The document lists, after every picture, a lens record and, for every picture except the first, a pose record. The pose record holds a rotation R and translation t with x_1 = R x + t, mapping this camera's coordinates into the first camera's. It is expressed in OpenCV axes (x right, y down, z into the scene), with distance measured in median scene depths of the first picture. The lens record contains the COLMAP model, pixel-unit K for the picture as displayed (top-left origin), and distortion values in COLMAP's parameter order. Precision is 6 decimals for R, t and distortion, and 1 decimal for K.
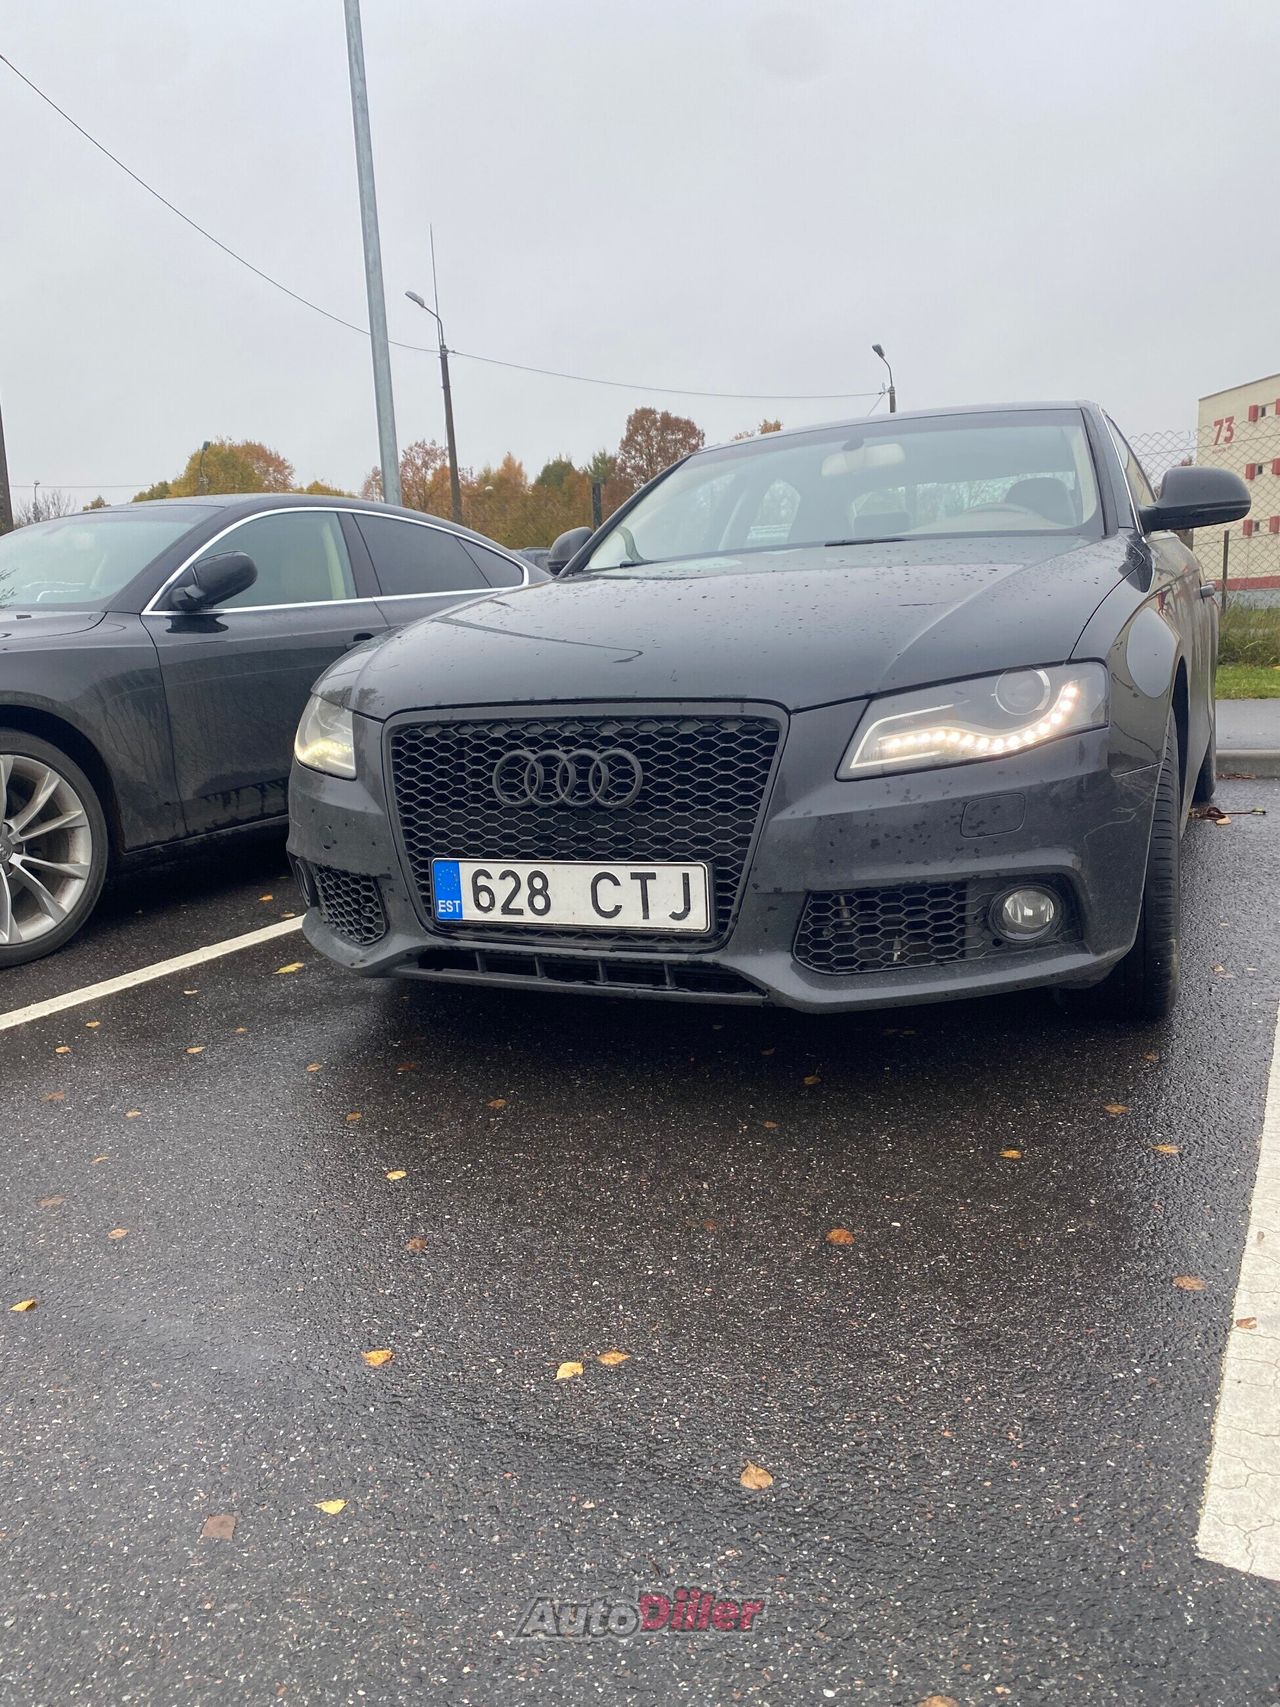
lens RADIAL K [[1270.7, 0, 640.0], [0, 1270.7, 853.5], [0, 0, 1]] dist [0.074472, -0.063893]
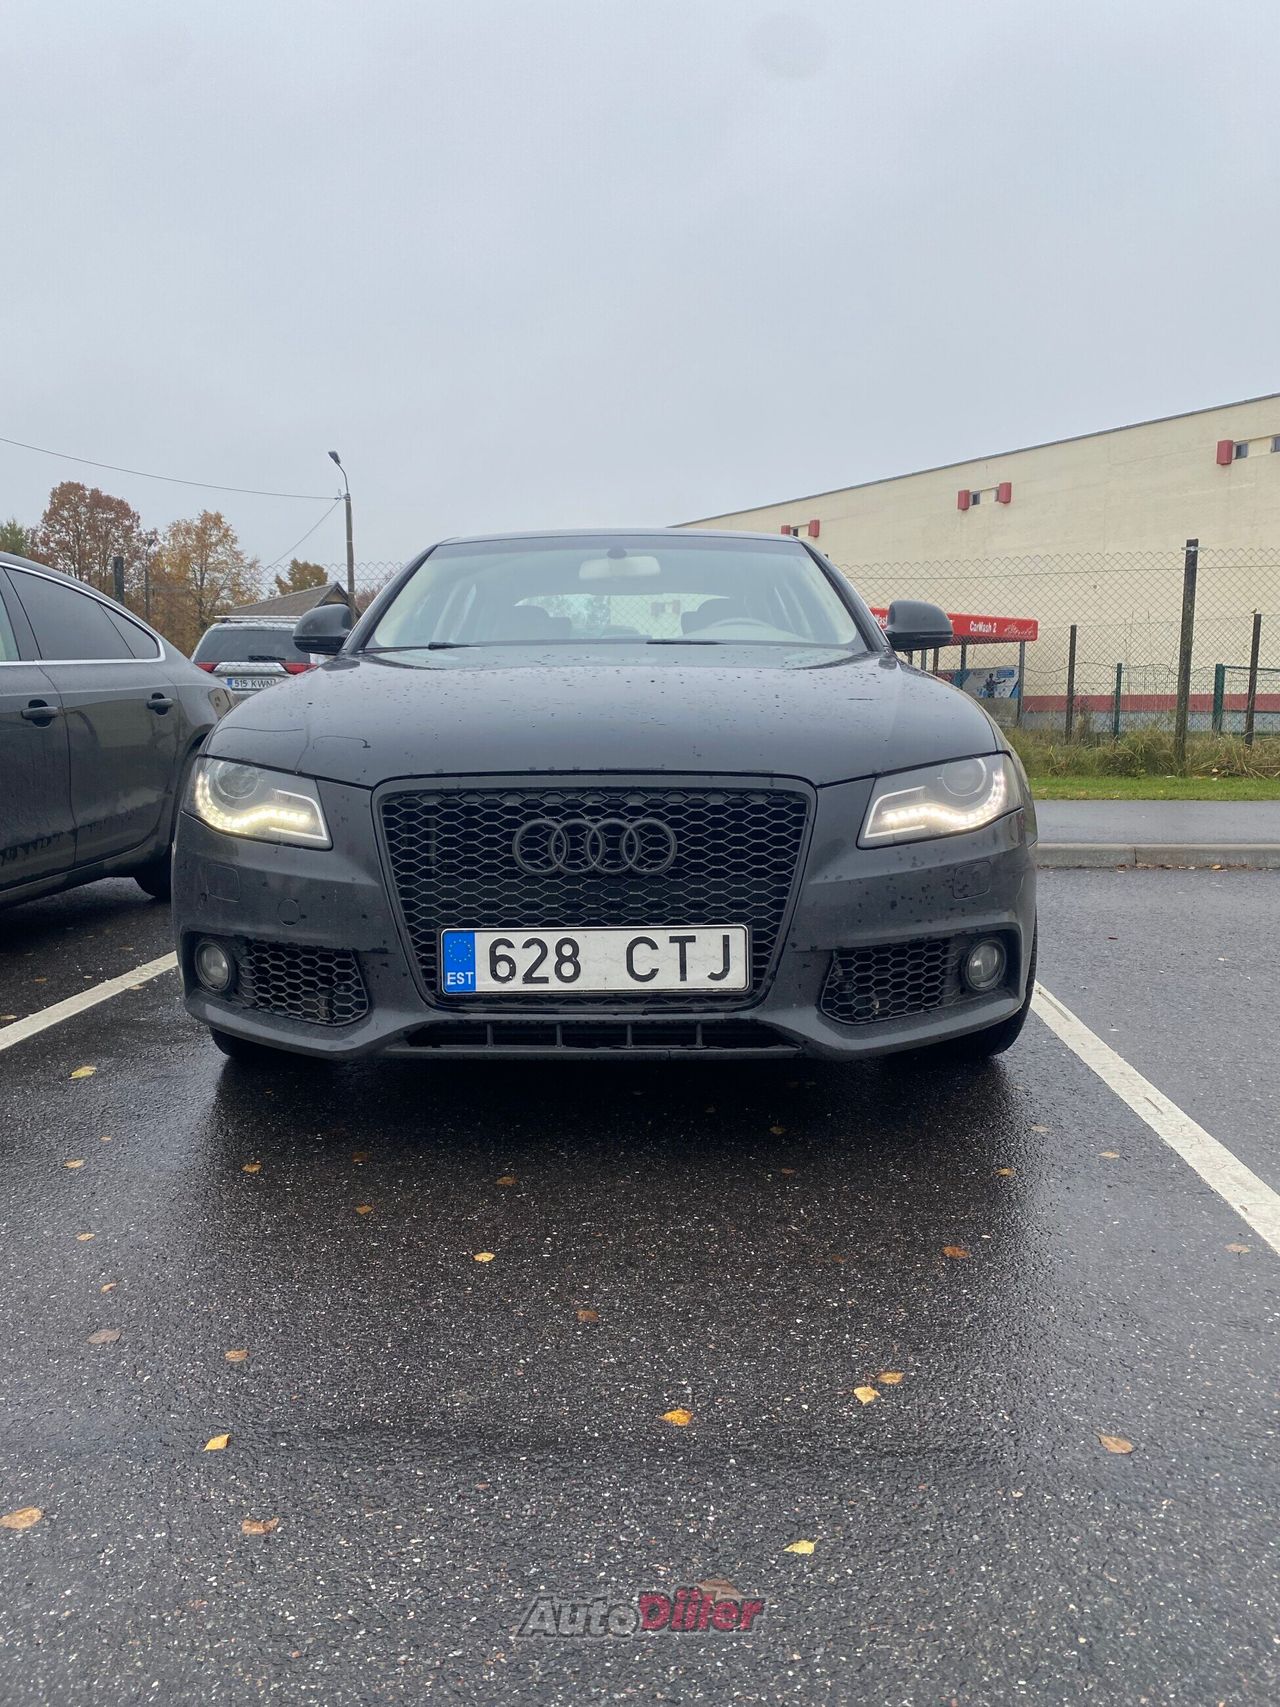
lens RADIAL K [[1270.7, 0, 640.0], [0, 1270.7, 853.5], [0, 0, 1]] dist [0.074472, -0.063893]
pose [[0.913504, 0.005865, 0.406788, -0.443559], [0.026022, 0.997006, -0.072812, 0.021947], [-0.405997, 0.077099, 0.910616, 0.054779]]
